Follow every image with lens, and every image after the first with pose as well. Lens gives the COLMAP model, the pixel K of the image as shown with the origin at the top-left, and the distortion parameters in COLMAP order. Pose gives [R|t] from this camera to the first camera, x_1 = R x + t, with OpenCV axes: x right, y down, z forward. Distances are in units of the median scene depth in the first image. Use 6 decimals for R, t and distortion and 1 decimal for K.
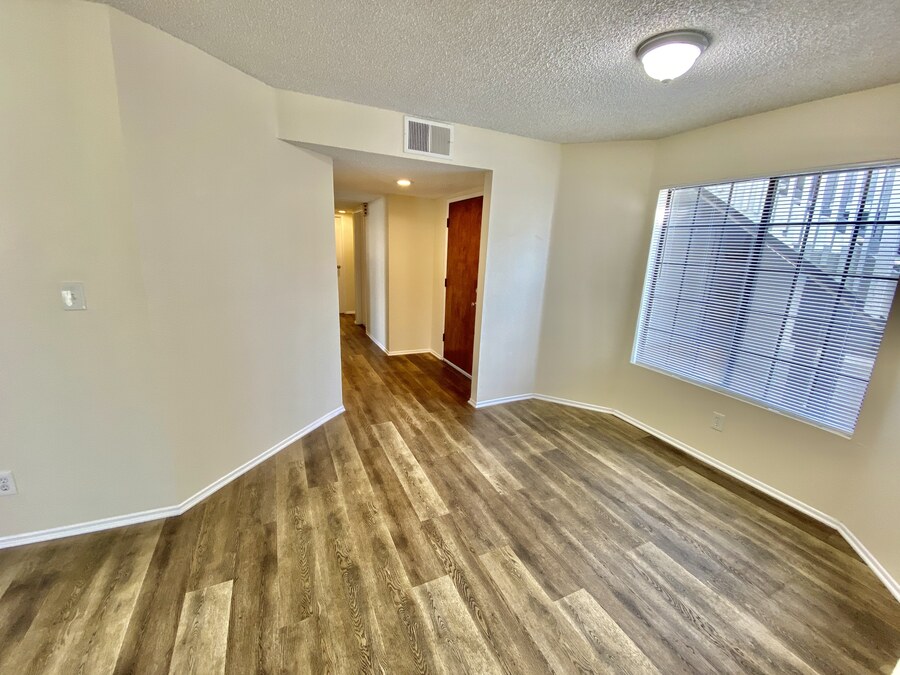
lens RADIAL K [[367.5, 0, 443.9], [0, 367.5, 333.2], [0, 0, 1]] dist [0.016769, -0.013526]
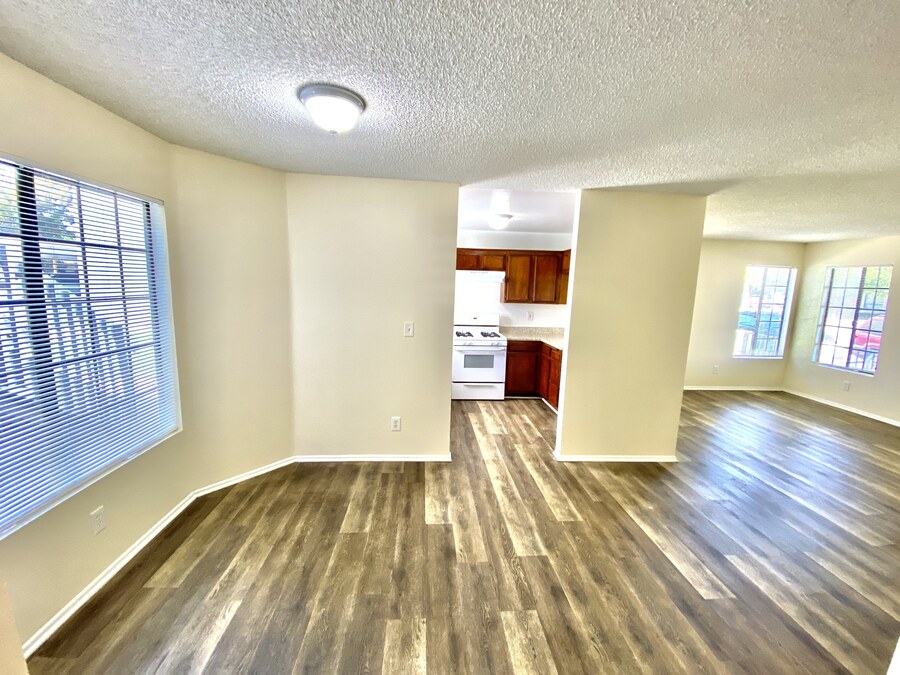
lens RADIAL K [[367.5, 0, 446.8], [0, 367.5, 334.6], [0, 0, 1]] dist [0.016769, -0.013526]
pose [[-0.932703, -0.120908, 0.339774, -0.086500], [0.009898, 0.933190, 0.359246, -0.443188], [-0.360509, 0.338433, -0.869193, 1.668262]]
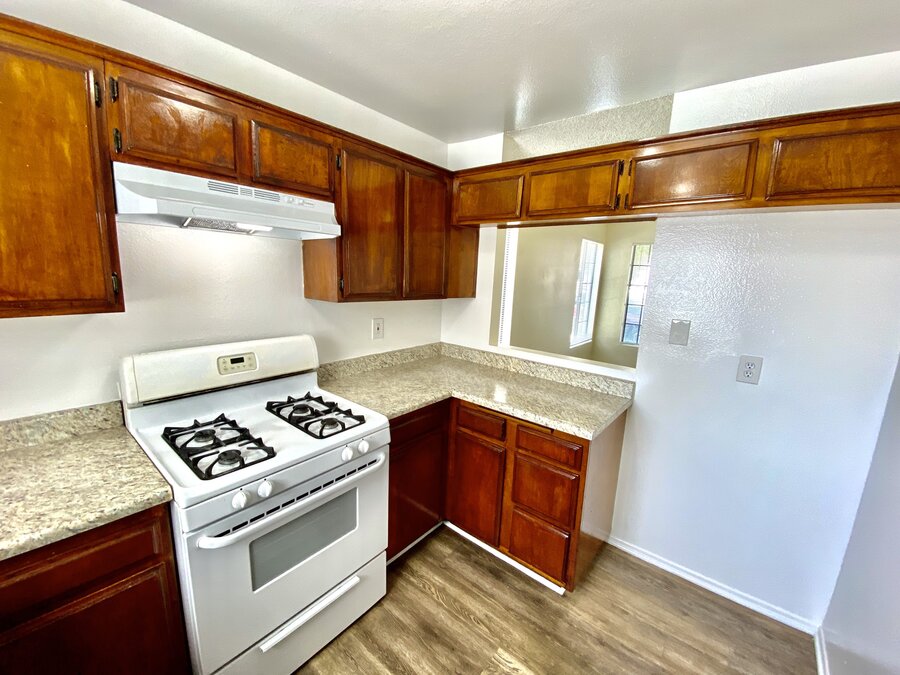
lens RADIAL K [[367.5, 0, 450.6], [0, 367.5, 336.4], [0, 0, 1]] dist [0.016769, -0.013526]
pose [[-0.894821, -0.004615, -0.446400, 0.609604], [-0.182512, 0.916343, 0.356376, 0.018721], [0.407411, 0.400367, -0.820806, -0.018343]]
